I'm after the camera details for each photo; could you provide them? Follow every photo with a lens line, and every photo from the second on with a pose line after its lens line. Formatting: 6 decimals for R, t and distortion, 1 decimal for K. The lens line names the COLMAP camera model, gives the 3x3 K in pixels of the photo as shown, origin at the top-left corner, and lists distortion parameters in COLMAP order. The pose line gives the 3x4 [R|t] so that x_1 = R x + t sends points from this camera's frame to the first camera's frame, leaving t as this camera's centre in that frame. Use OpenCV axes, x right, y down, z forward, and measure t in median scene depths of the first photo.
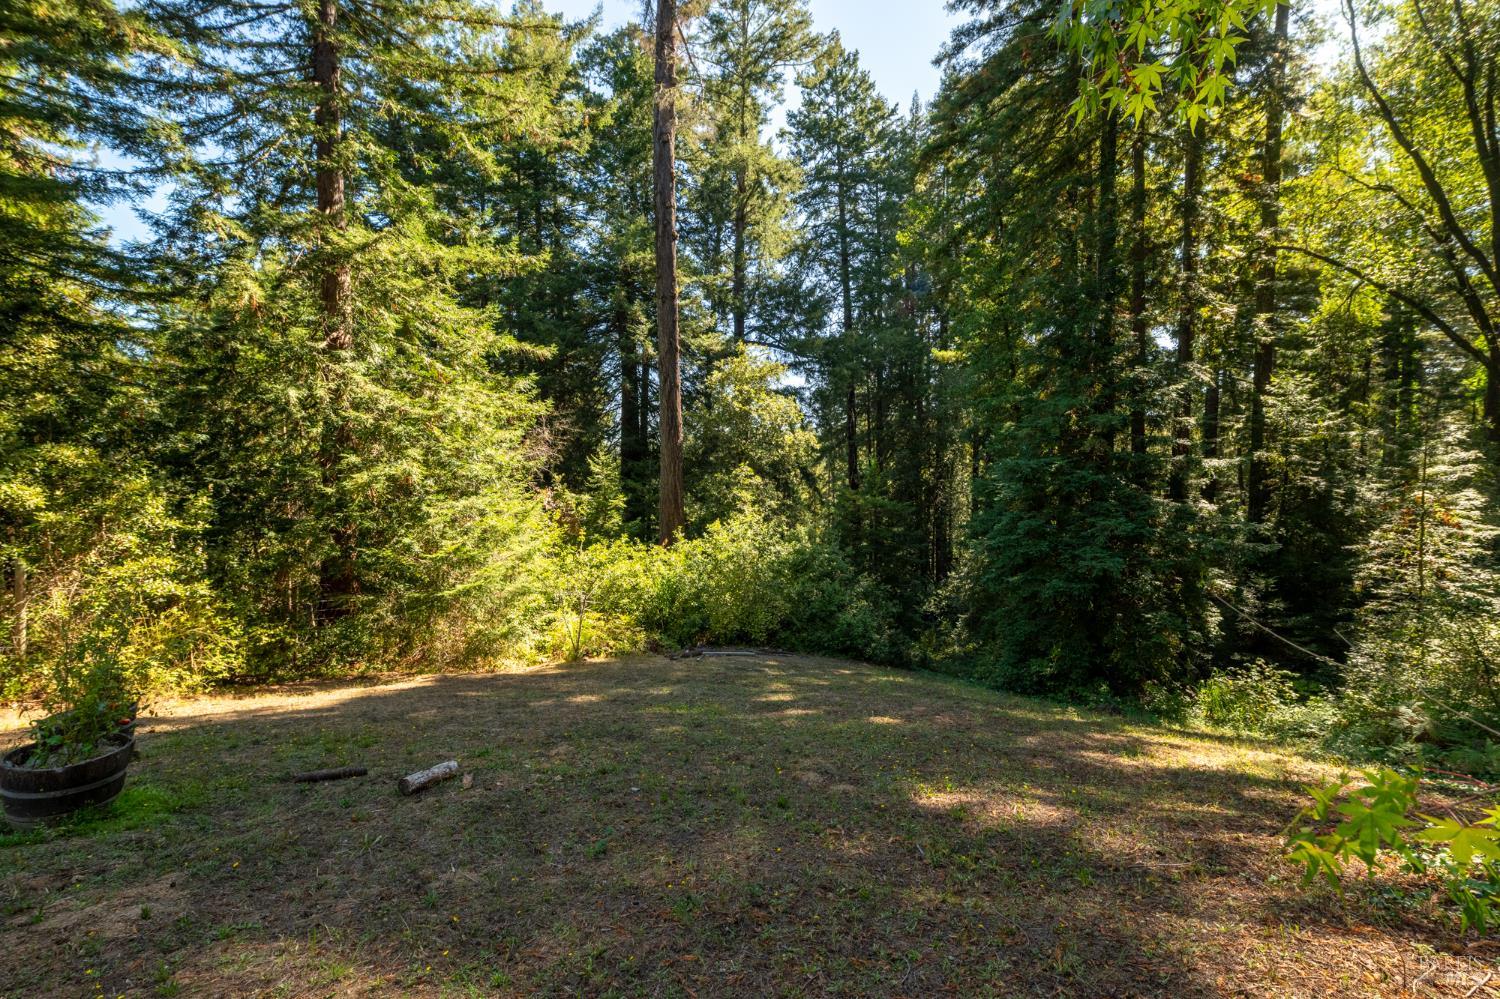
lens RADIAL K [[664.3, 0, 758.9], [0, 664.3, 502.5], [0, 0, 1]] dist [-0.001061, 0.001808]
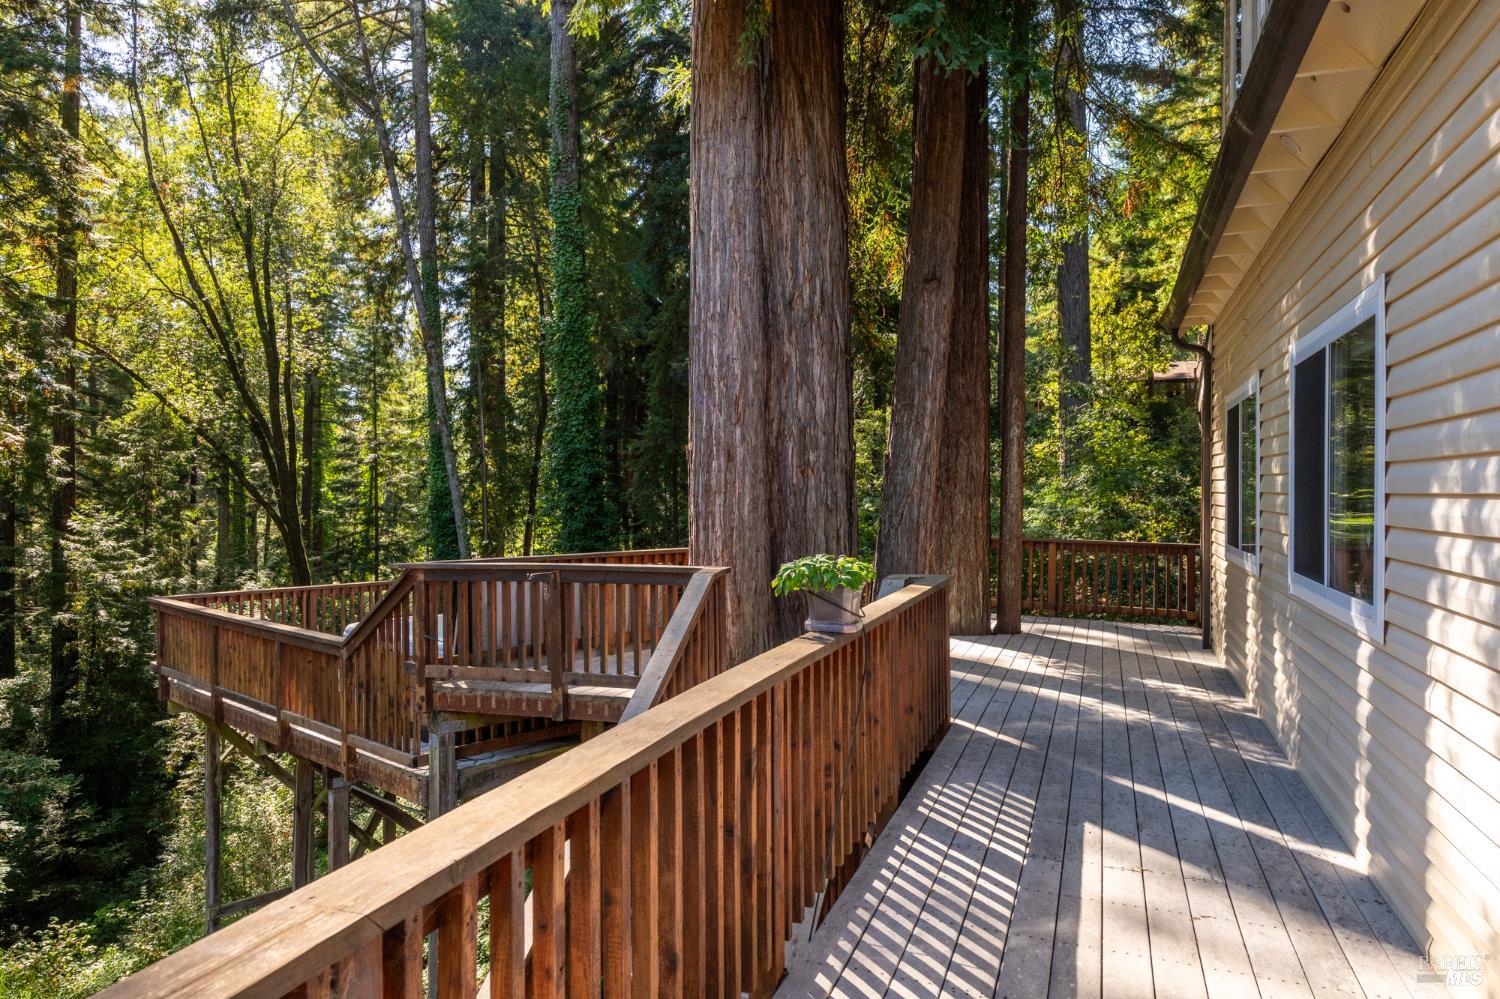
lens RADIAL K [[983.1, 0, 787.5], [0, 983.1, 500.0], [0, 0, 1]] dist [-0.008317, 0.005556]
pose [[0.307431, -0.003701, 0.951563, -0.088212], [0.048662, 0.998745, -0.011837, -0.153534], [-0.950325, 0.049944, 0.307226, -0.187313]]
